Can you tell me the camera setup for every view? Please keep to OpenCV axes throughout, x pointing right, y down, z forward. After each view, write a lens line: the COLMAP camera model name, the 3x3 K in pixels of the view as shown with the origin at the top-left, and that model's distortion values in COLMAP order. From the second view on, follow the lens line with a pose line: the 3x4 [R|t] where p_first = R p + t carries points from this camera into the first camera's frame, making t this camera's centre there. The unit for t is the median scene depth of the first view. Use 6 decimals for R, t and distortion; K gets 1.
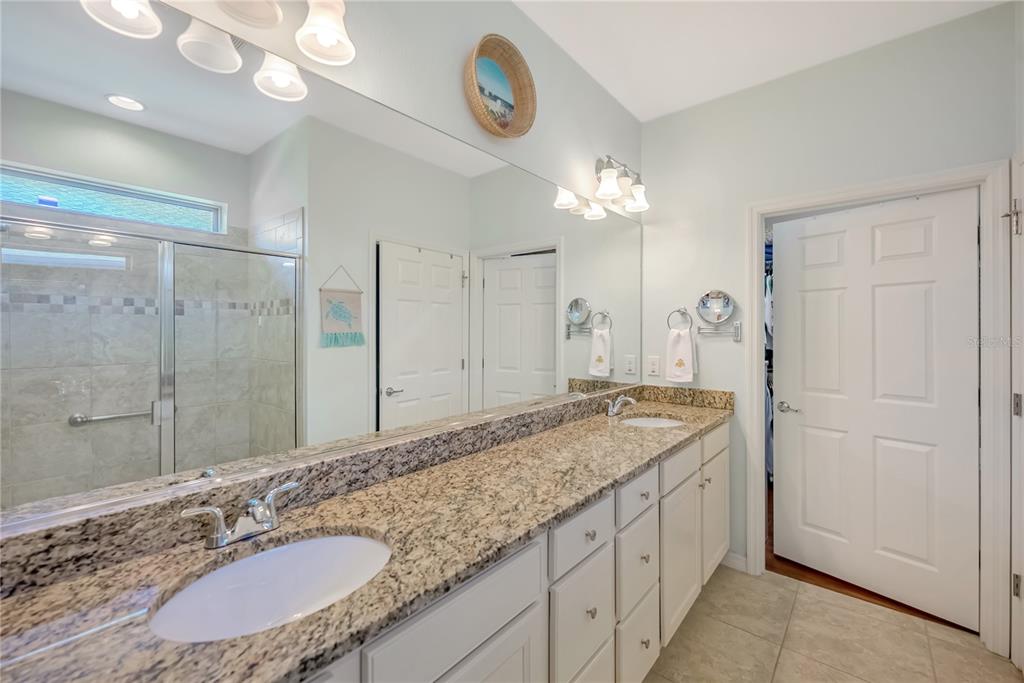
lens RADIAL K [[423.9, 0, 509.6], [0, 423.9, 333.3], [0, 0, 1]] dist [-0.001260, 0.000917]
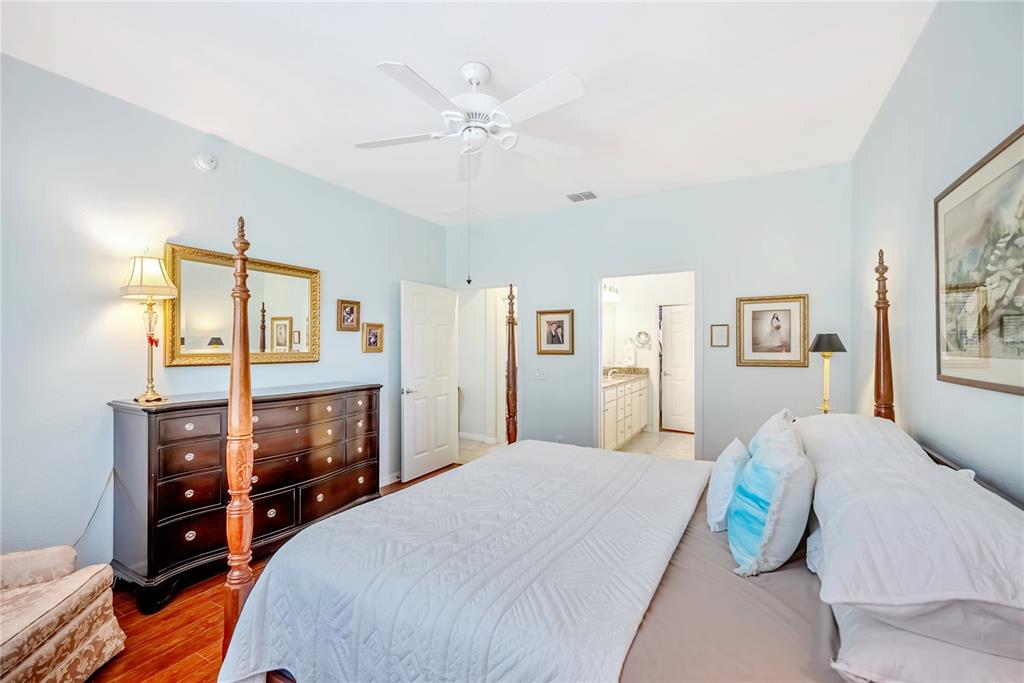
lens RADIAL K [[423.9, 0, 513.5], [0, 423.9, 349.5], [0, 0, 1]] dist [-0.001260, 0.000917]
pose [[0.978126, 0.009537, 0.207795, -0.863084], [-0.007490, 0.999915, -0.010637, 0.050731], [-0.207878, 0.008848, 0.978115, -1.444166]]
